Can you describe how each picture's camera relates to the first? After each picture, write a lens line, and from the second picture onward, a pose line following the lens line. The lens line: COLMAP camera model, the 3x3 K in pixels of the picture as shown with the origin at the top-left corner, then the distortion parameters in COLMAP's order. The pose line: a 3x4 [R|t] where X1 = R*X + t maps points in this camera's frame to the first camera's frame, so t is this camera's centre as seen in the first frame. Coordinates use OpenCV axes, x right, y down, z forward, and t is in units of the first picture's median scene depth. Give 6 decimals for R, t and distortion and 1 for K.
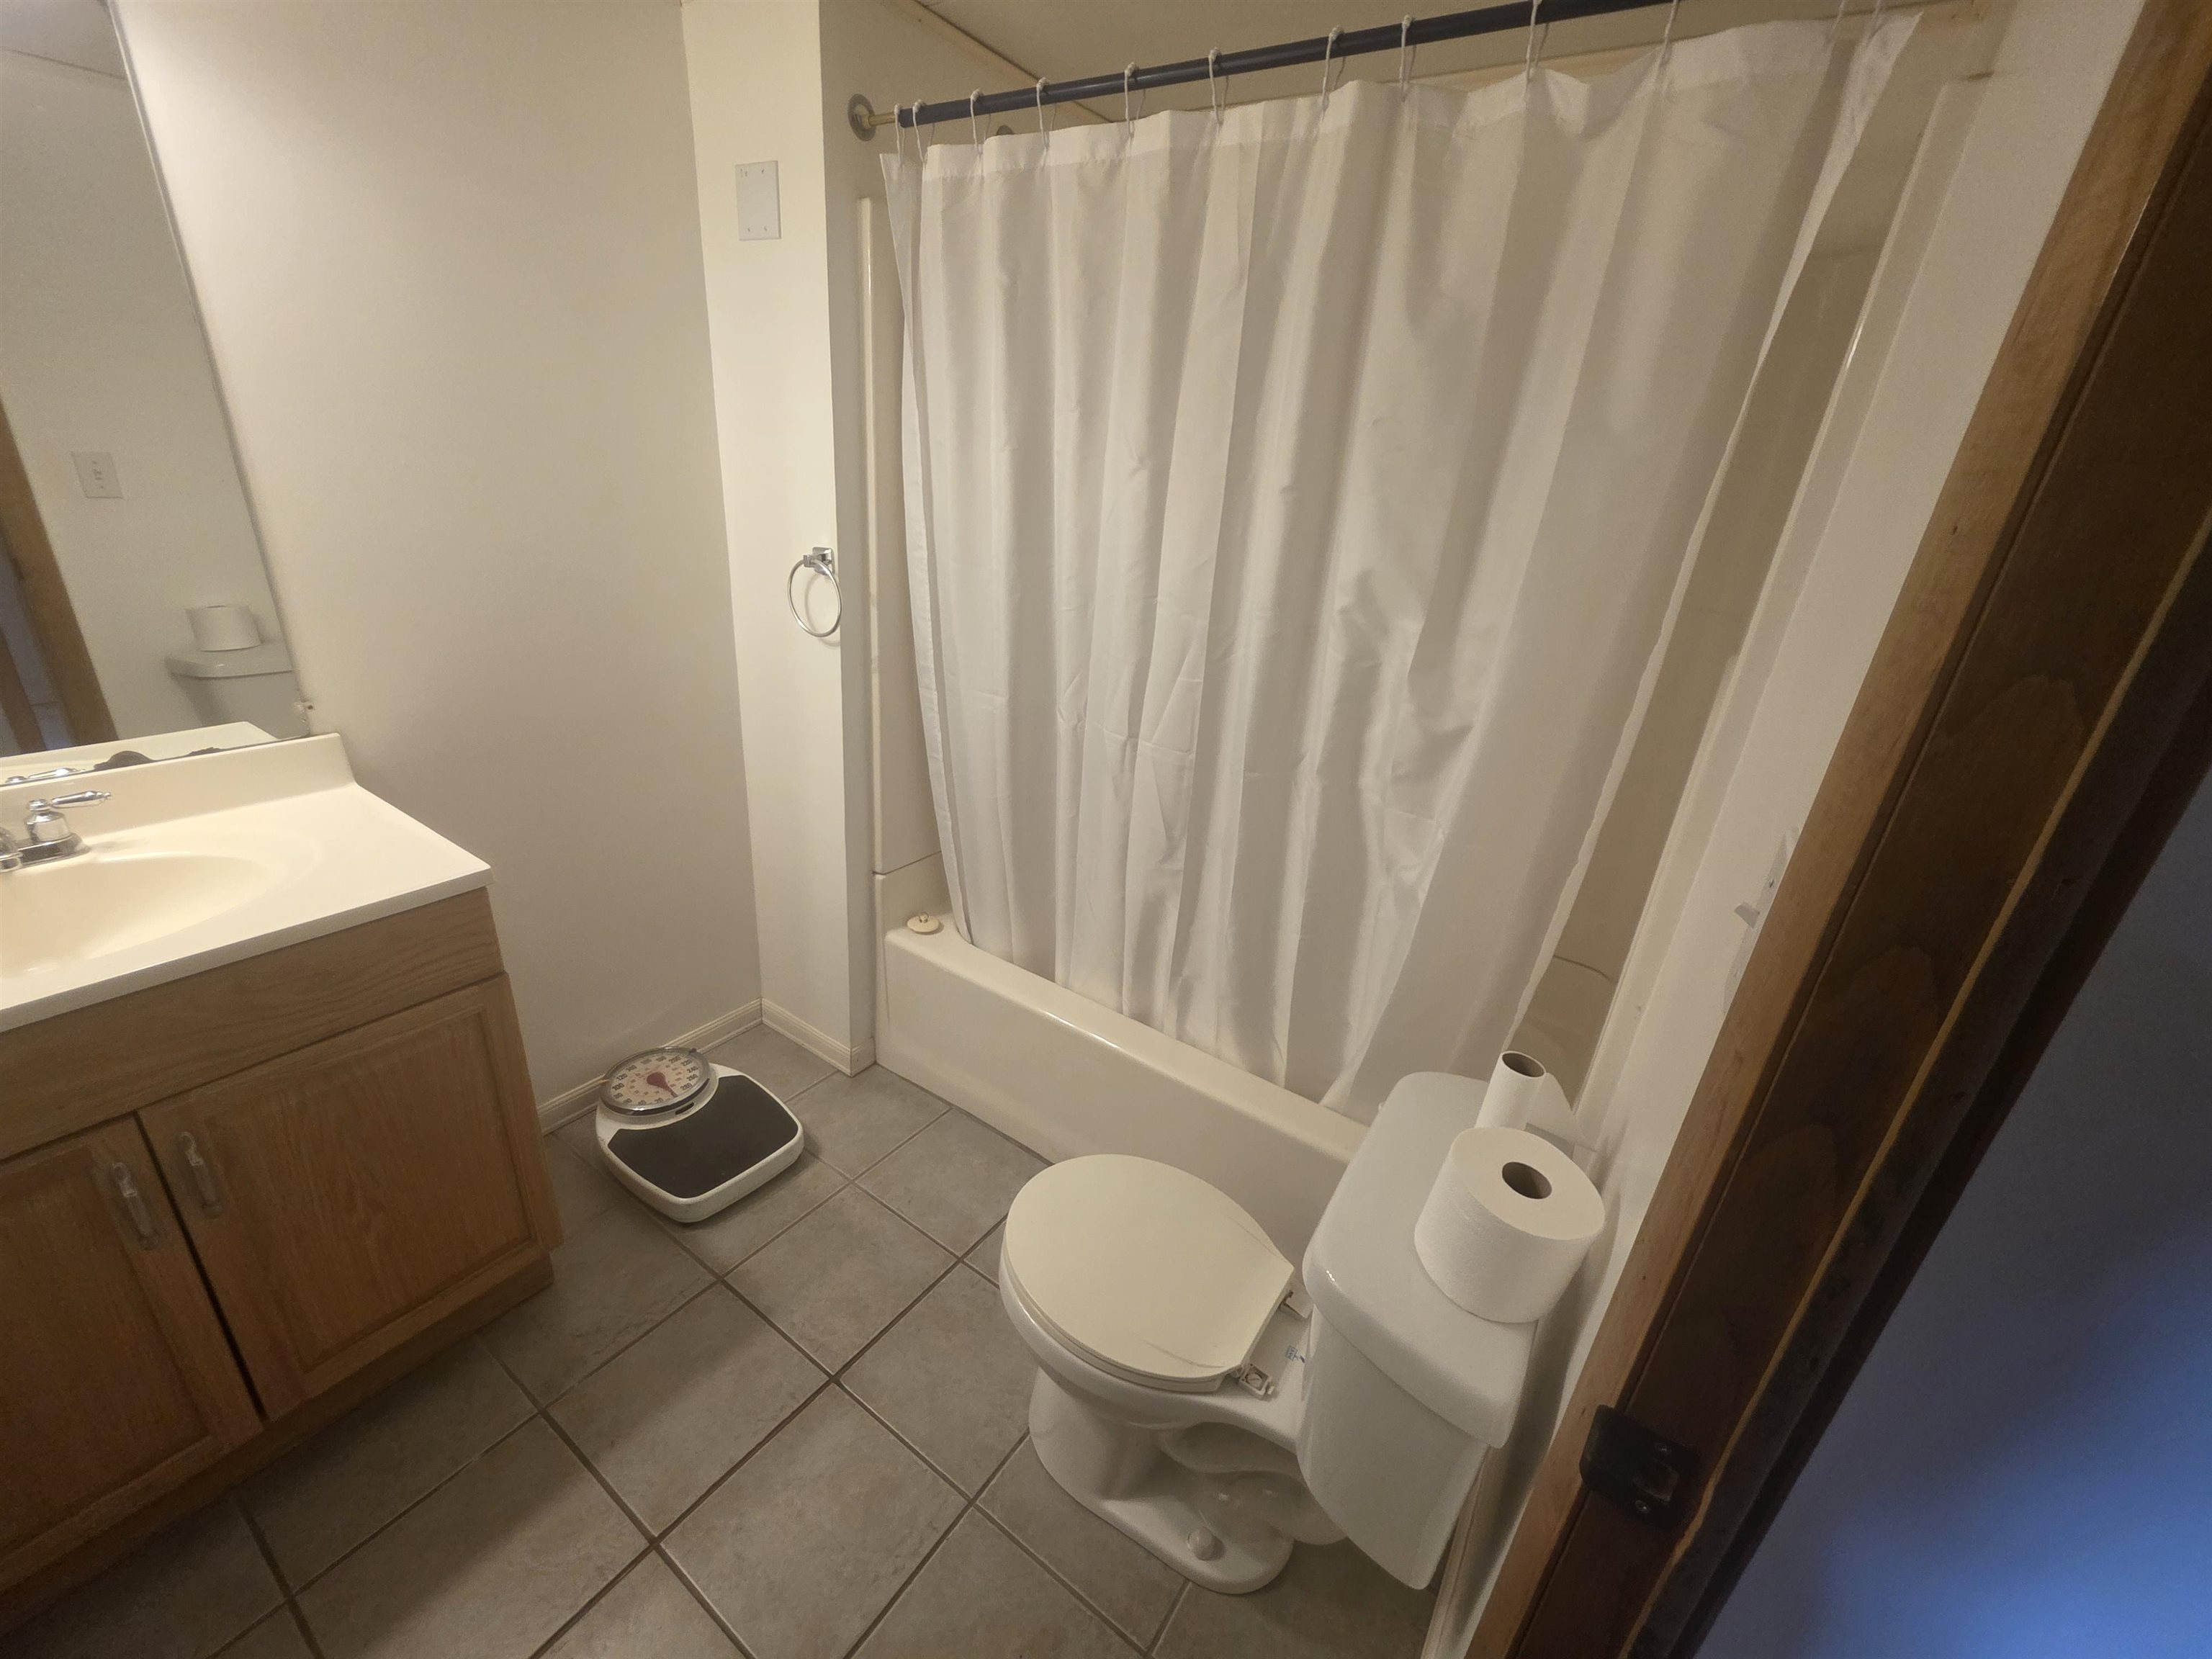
lens RADIAL K [[883.4, 0, 1097.0], [0, 883.4, 829.0], [0, 0, 1]] dist [0.003170, -0.000708]
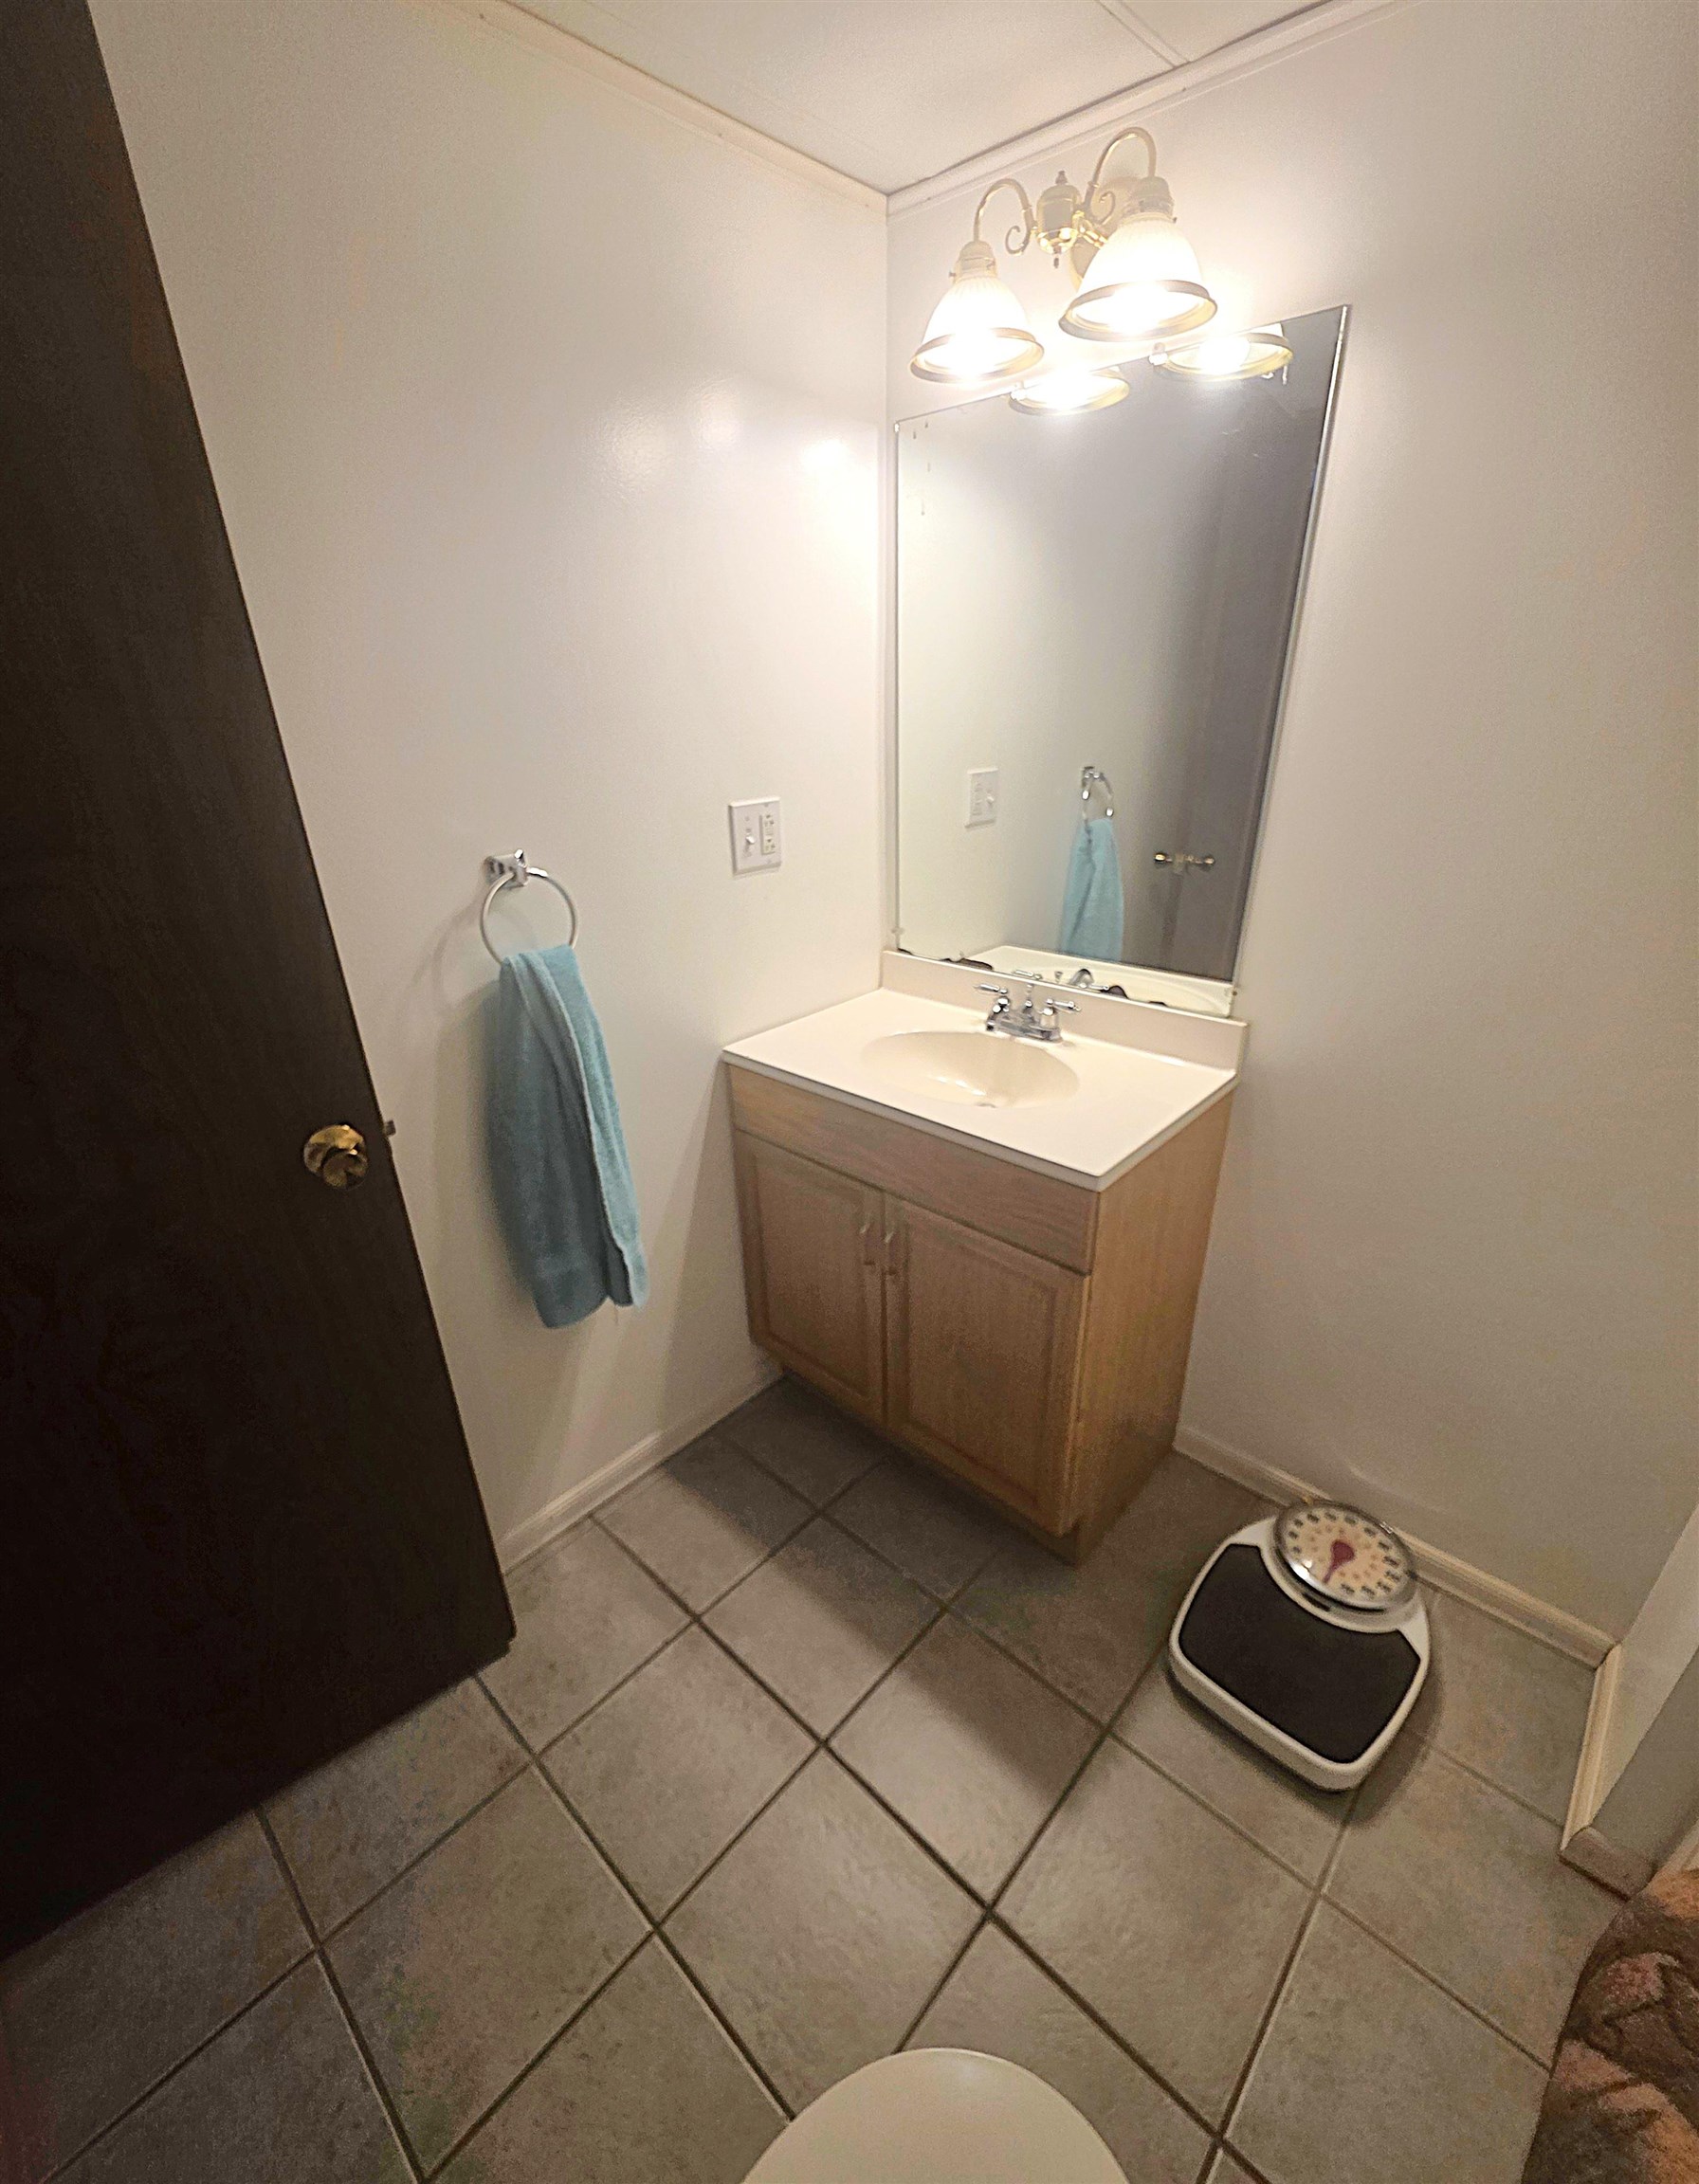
lens RADIAL K [[901.3, 0, 855.3], [0, 901.3, 1129.2], [0, 0, 1]] dist [0.000484, 0.000062]
pose [[-0.138797, 0.367781, -0.919496, 0.220343], [-0.370549, 0.841751, 0.392619, -0.263418], [0.918384, 0.395213, 0.019448, 0.654598]]
